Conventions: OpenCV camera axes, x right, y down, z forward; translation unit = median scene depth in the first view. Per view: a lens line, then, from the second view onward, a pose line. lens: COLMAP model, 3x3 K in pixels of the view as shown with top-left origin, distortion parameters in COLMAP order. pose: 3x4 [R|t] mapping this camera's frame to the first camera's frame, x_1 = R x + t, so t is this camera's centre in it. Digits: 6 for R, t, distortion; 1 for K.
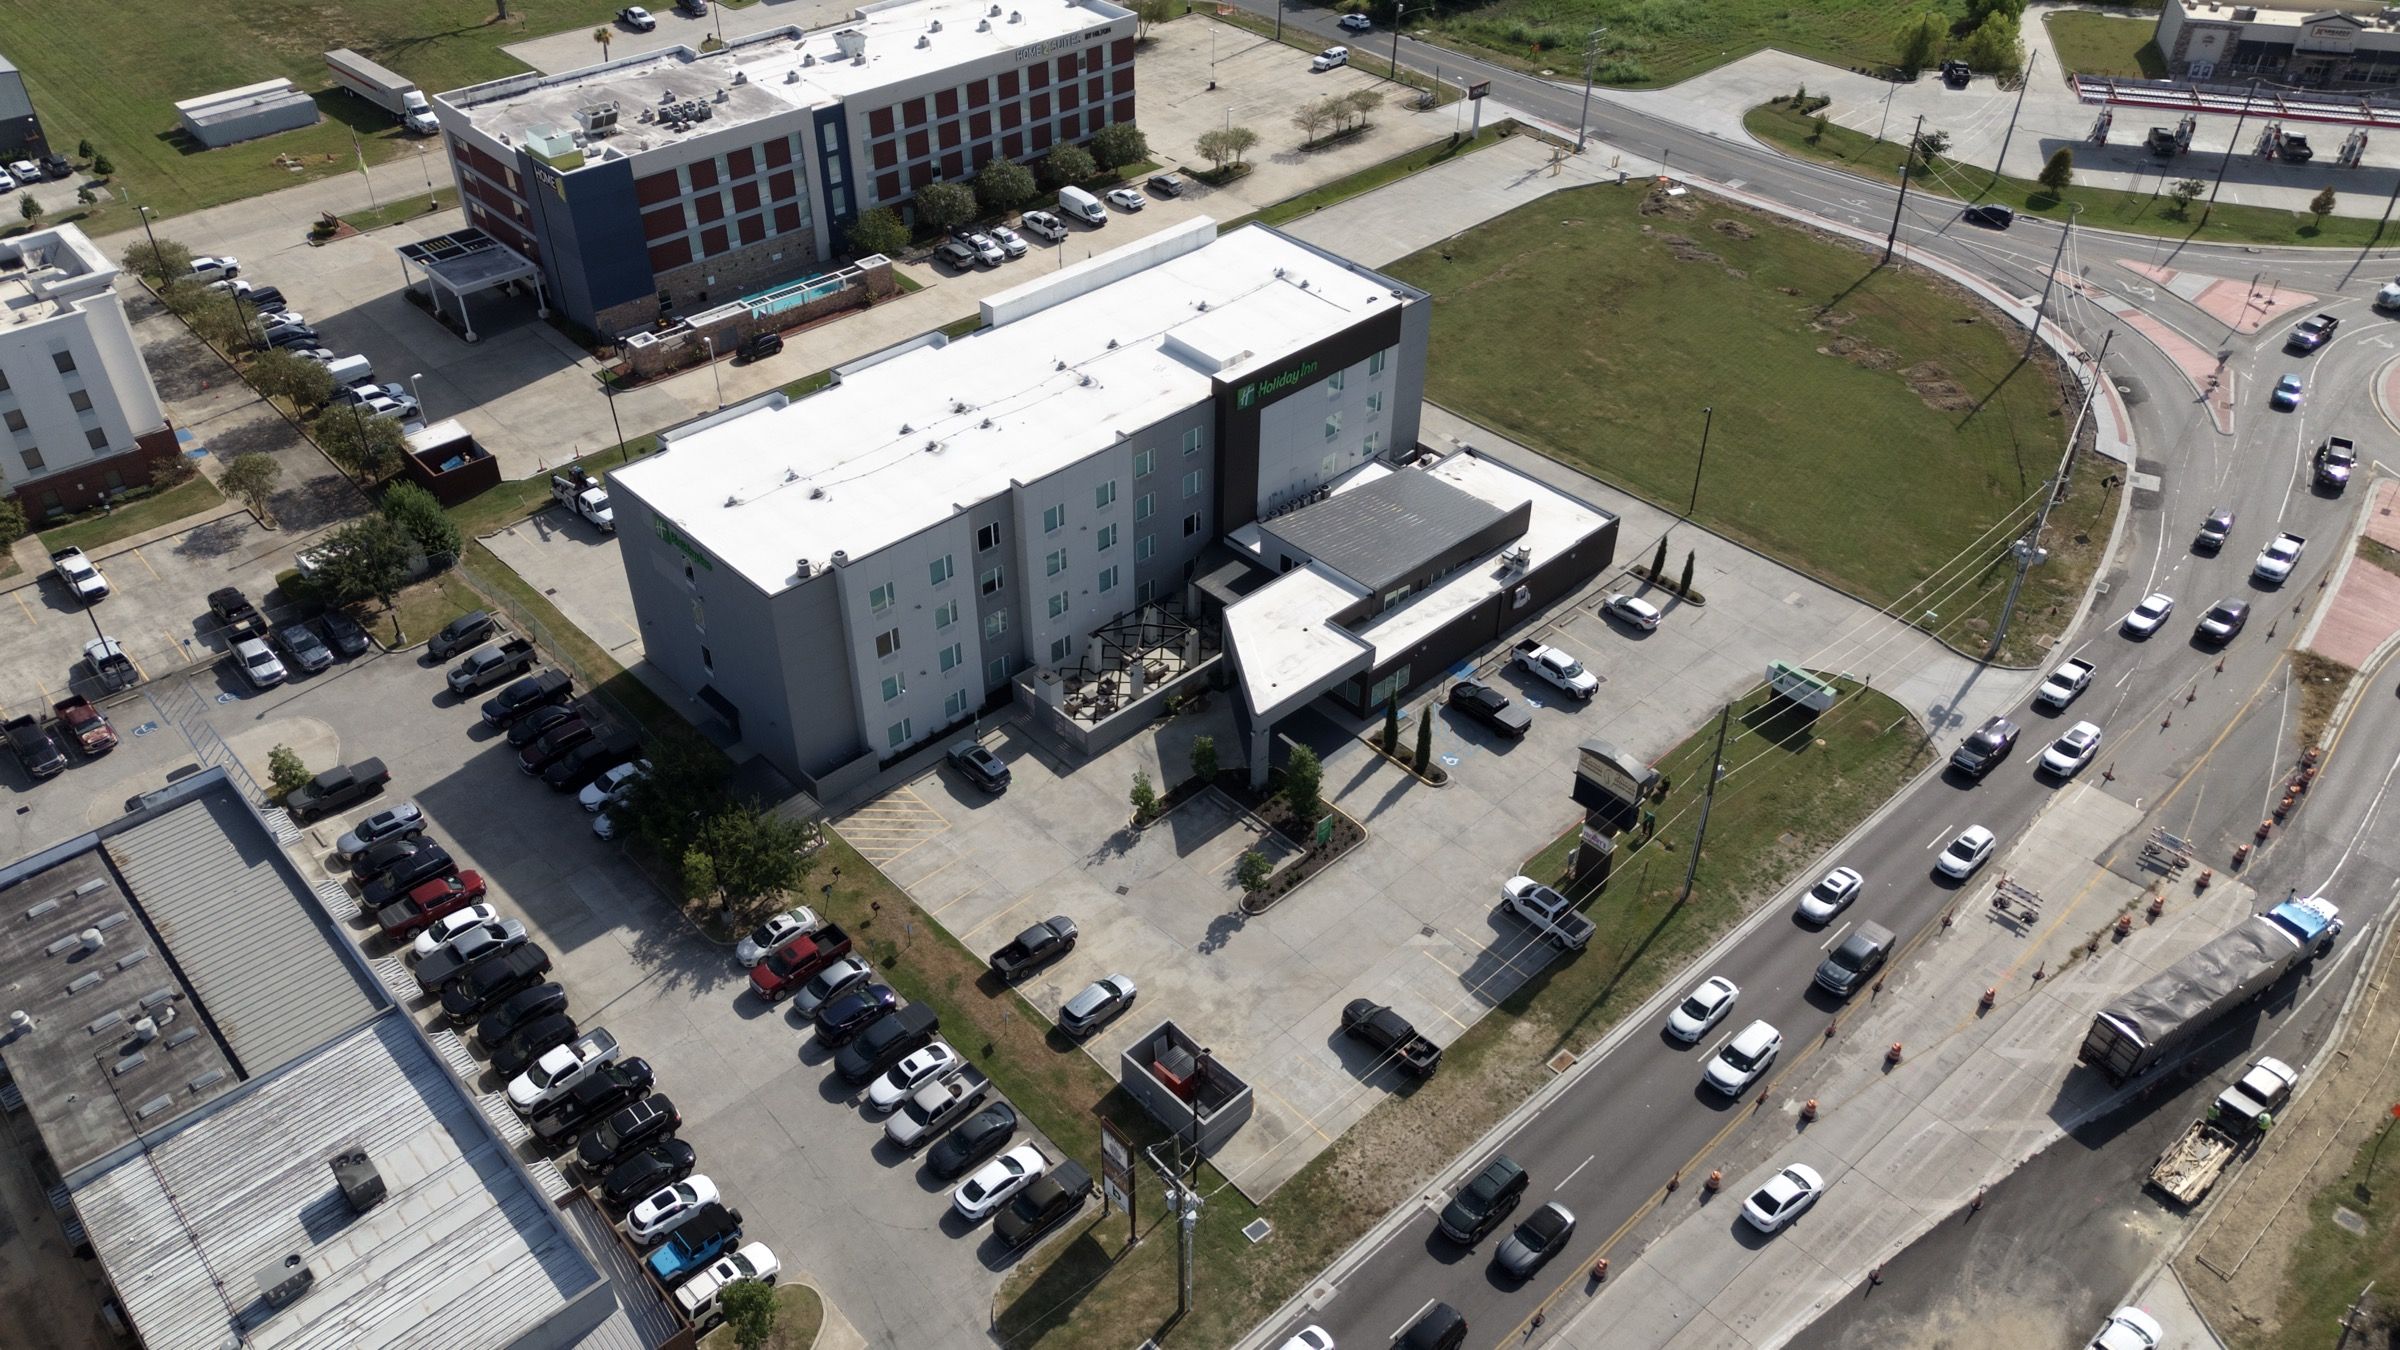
lens RADIAL K [[1763.3, 0, 1194.3], [0, 1763.3, 676.9], [0, 0, 1]] dist [0.061588, -0.048156]
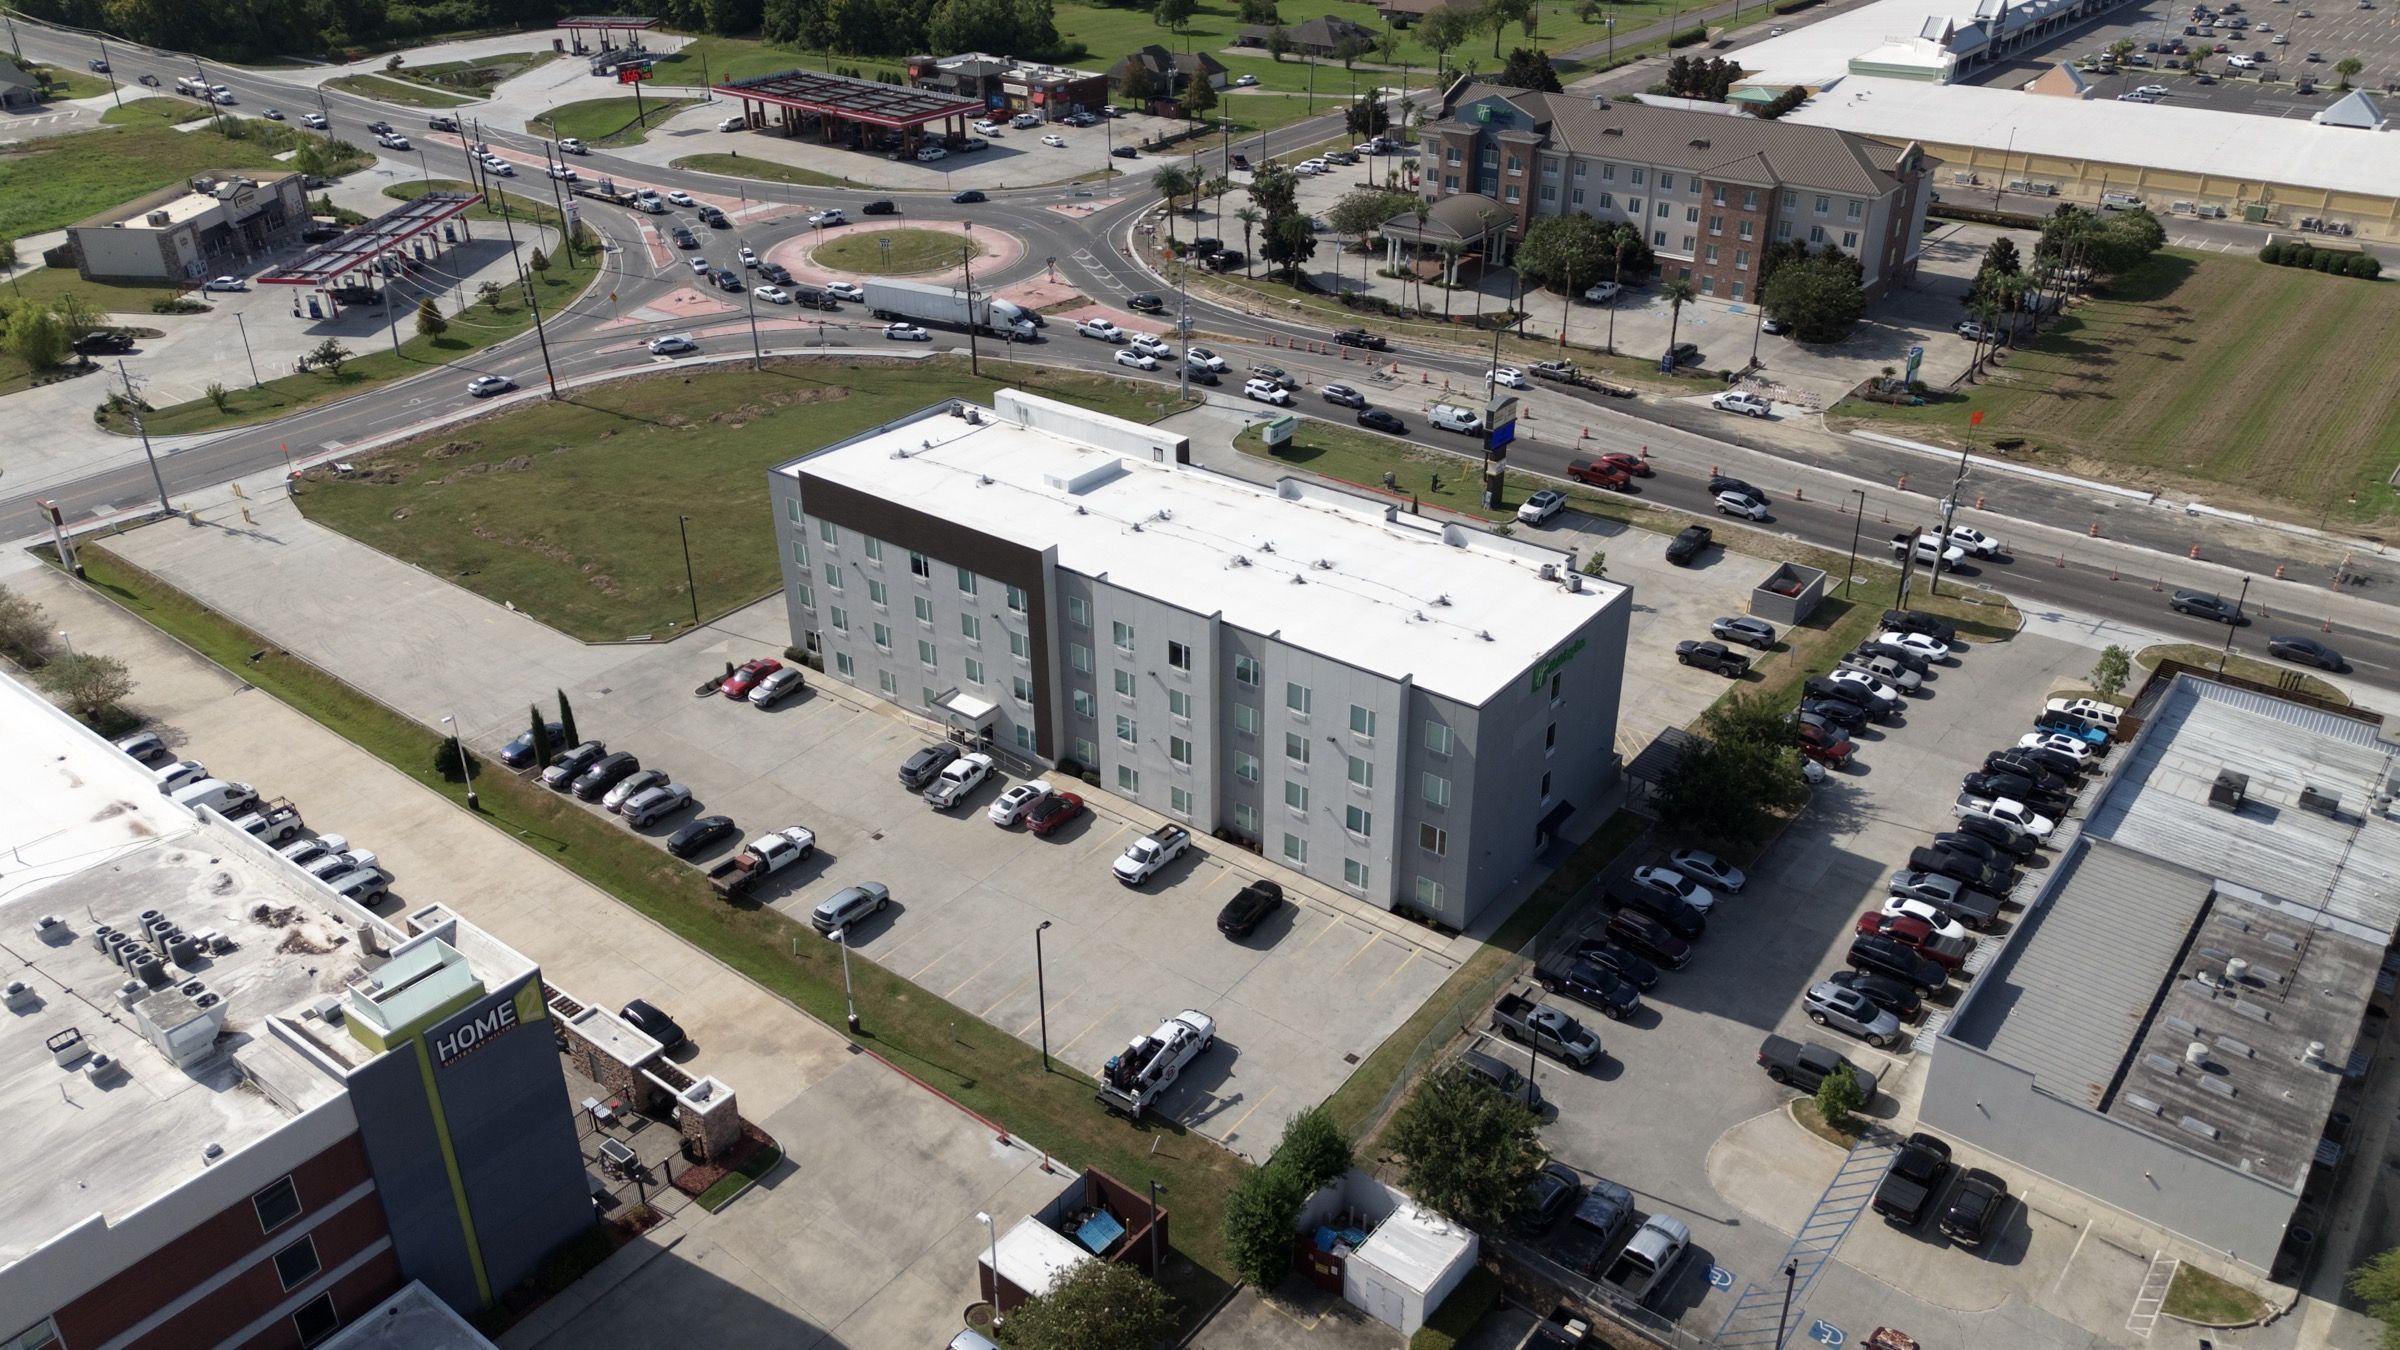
lens RADIAL K [[1763.3, 0, 1208.0], [0, 1763.3, 673.4], [0, 0, 1]] dist [0.061588, -0.048156]
pose [[-0.161340, -0.477178, 0.863870, -0.754328], [0.607225, 0.642034, 0.468050, -0.439591], [-0.777976, 0.600078, 0.186169, 0.675910]]
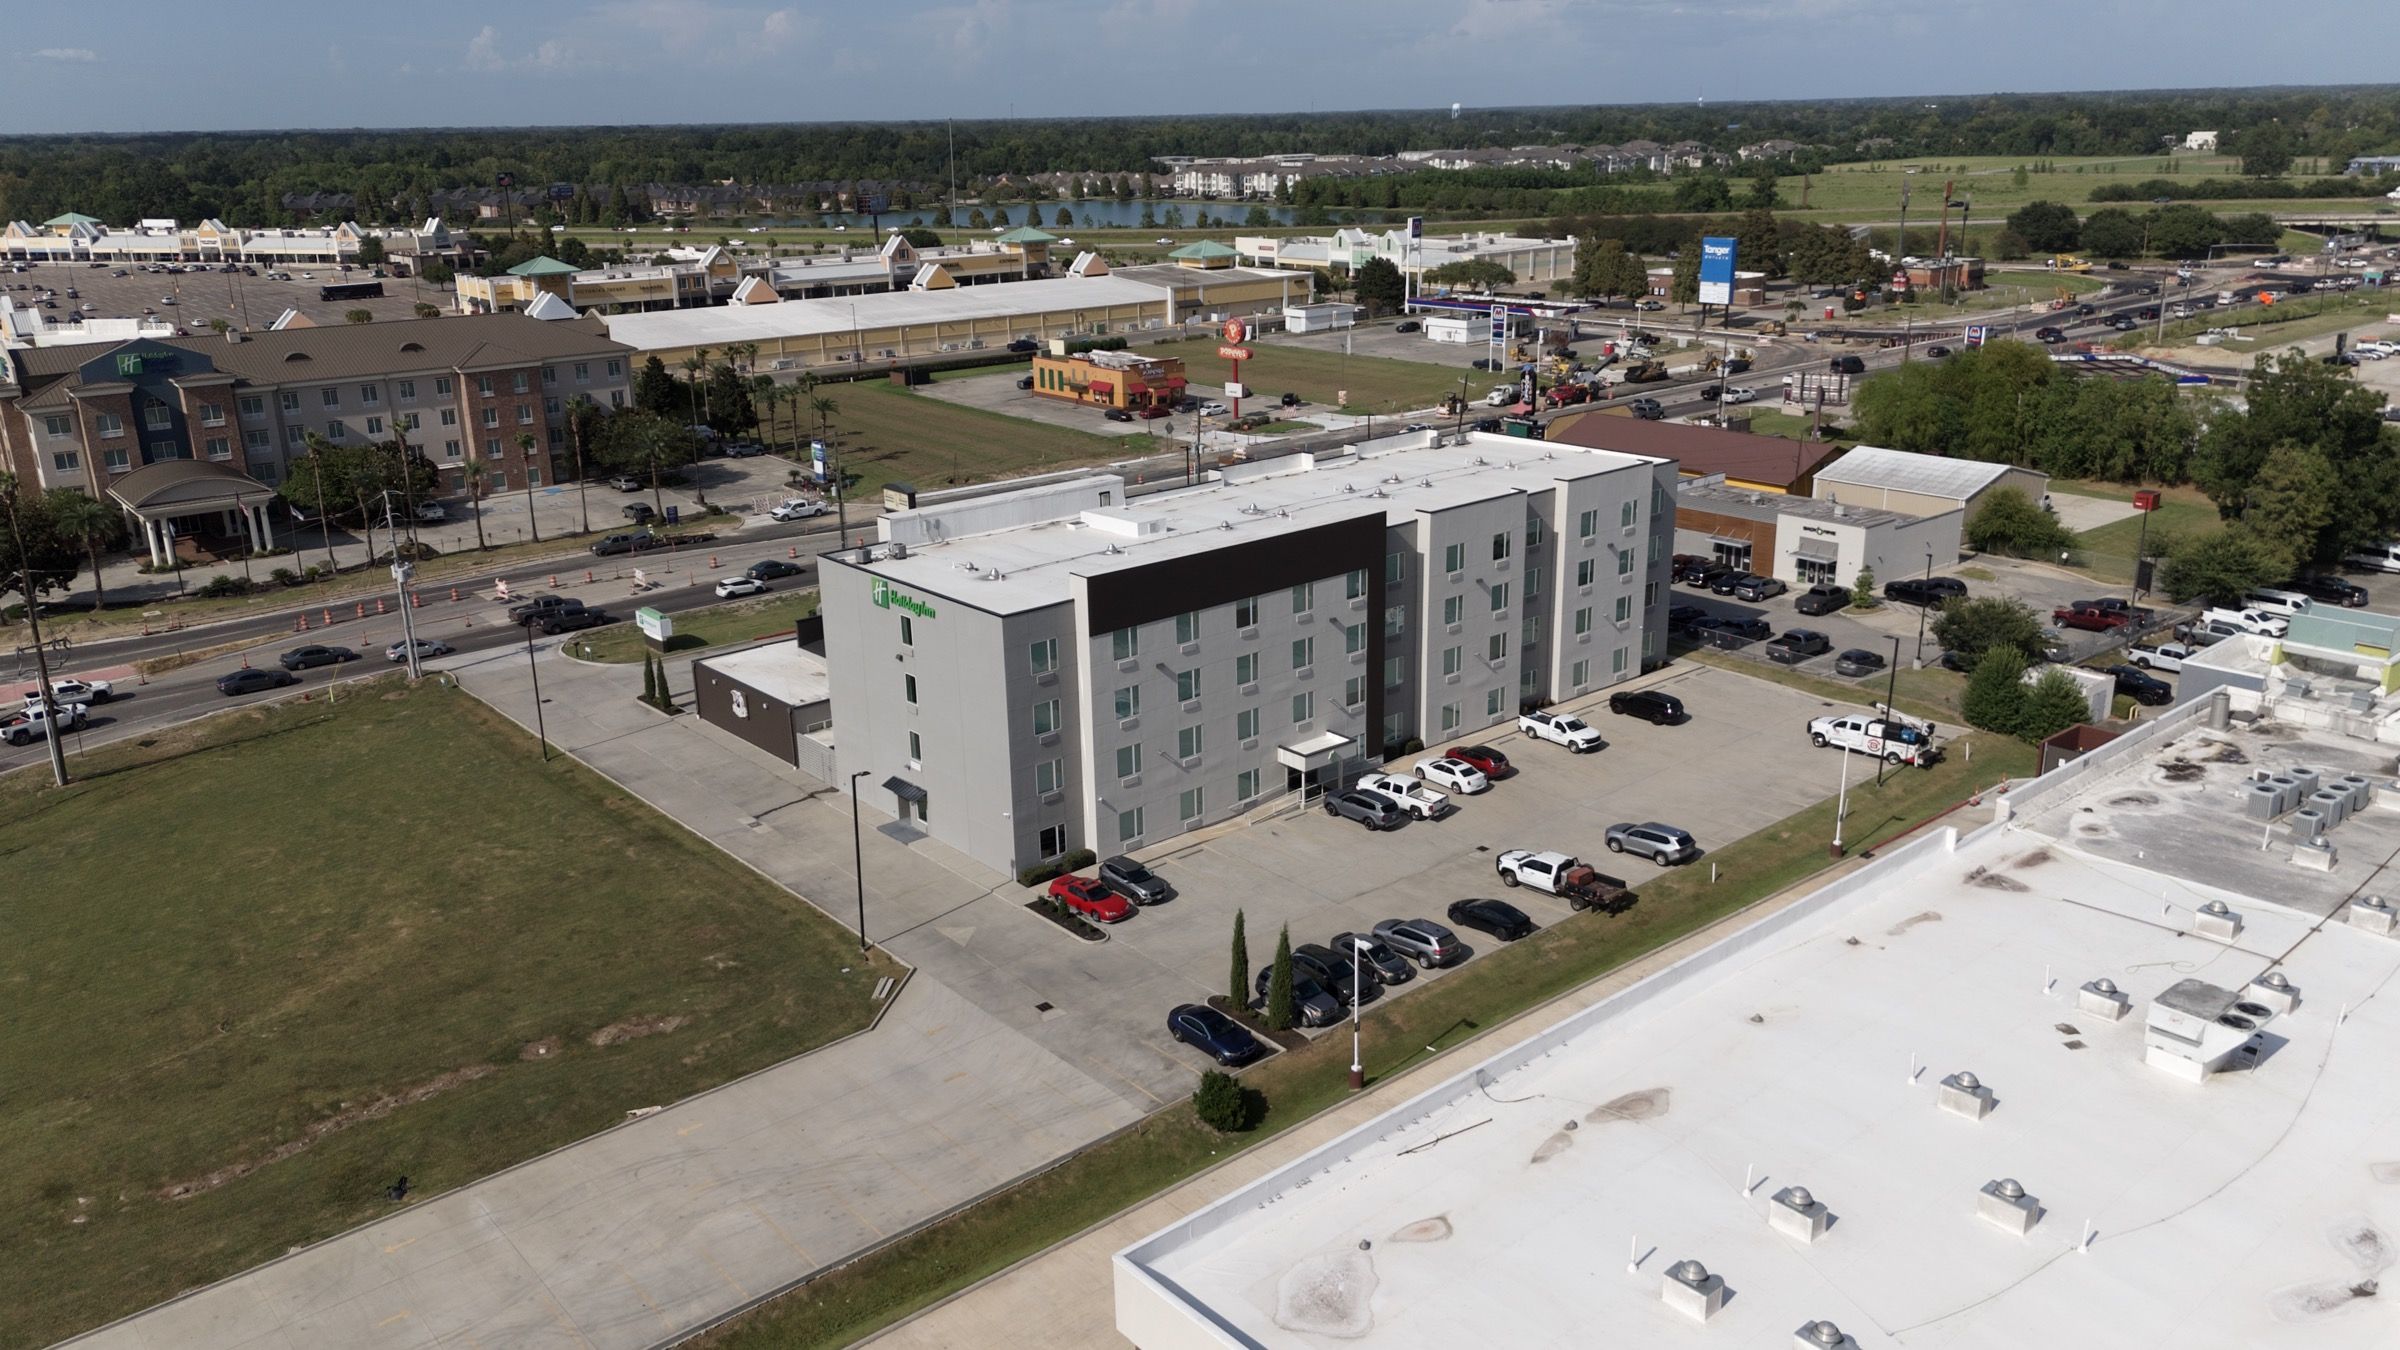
lens RADIAL K [[1763.3, 0, 1200.2], [0, 1763.3, 667.6], [0, 0, 1]] dist [0.061588, -0.048156]
pose [[-0.998740, 0.000116, 0.050192, -0.063182], [0.041171, 0.573876, 0.817906, -0.703289], [-0.028710, 0.818942, -0.573158, 1.274951]]
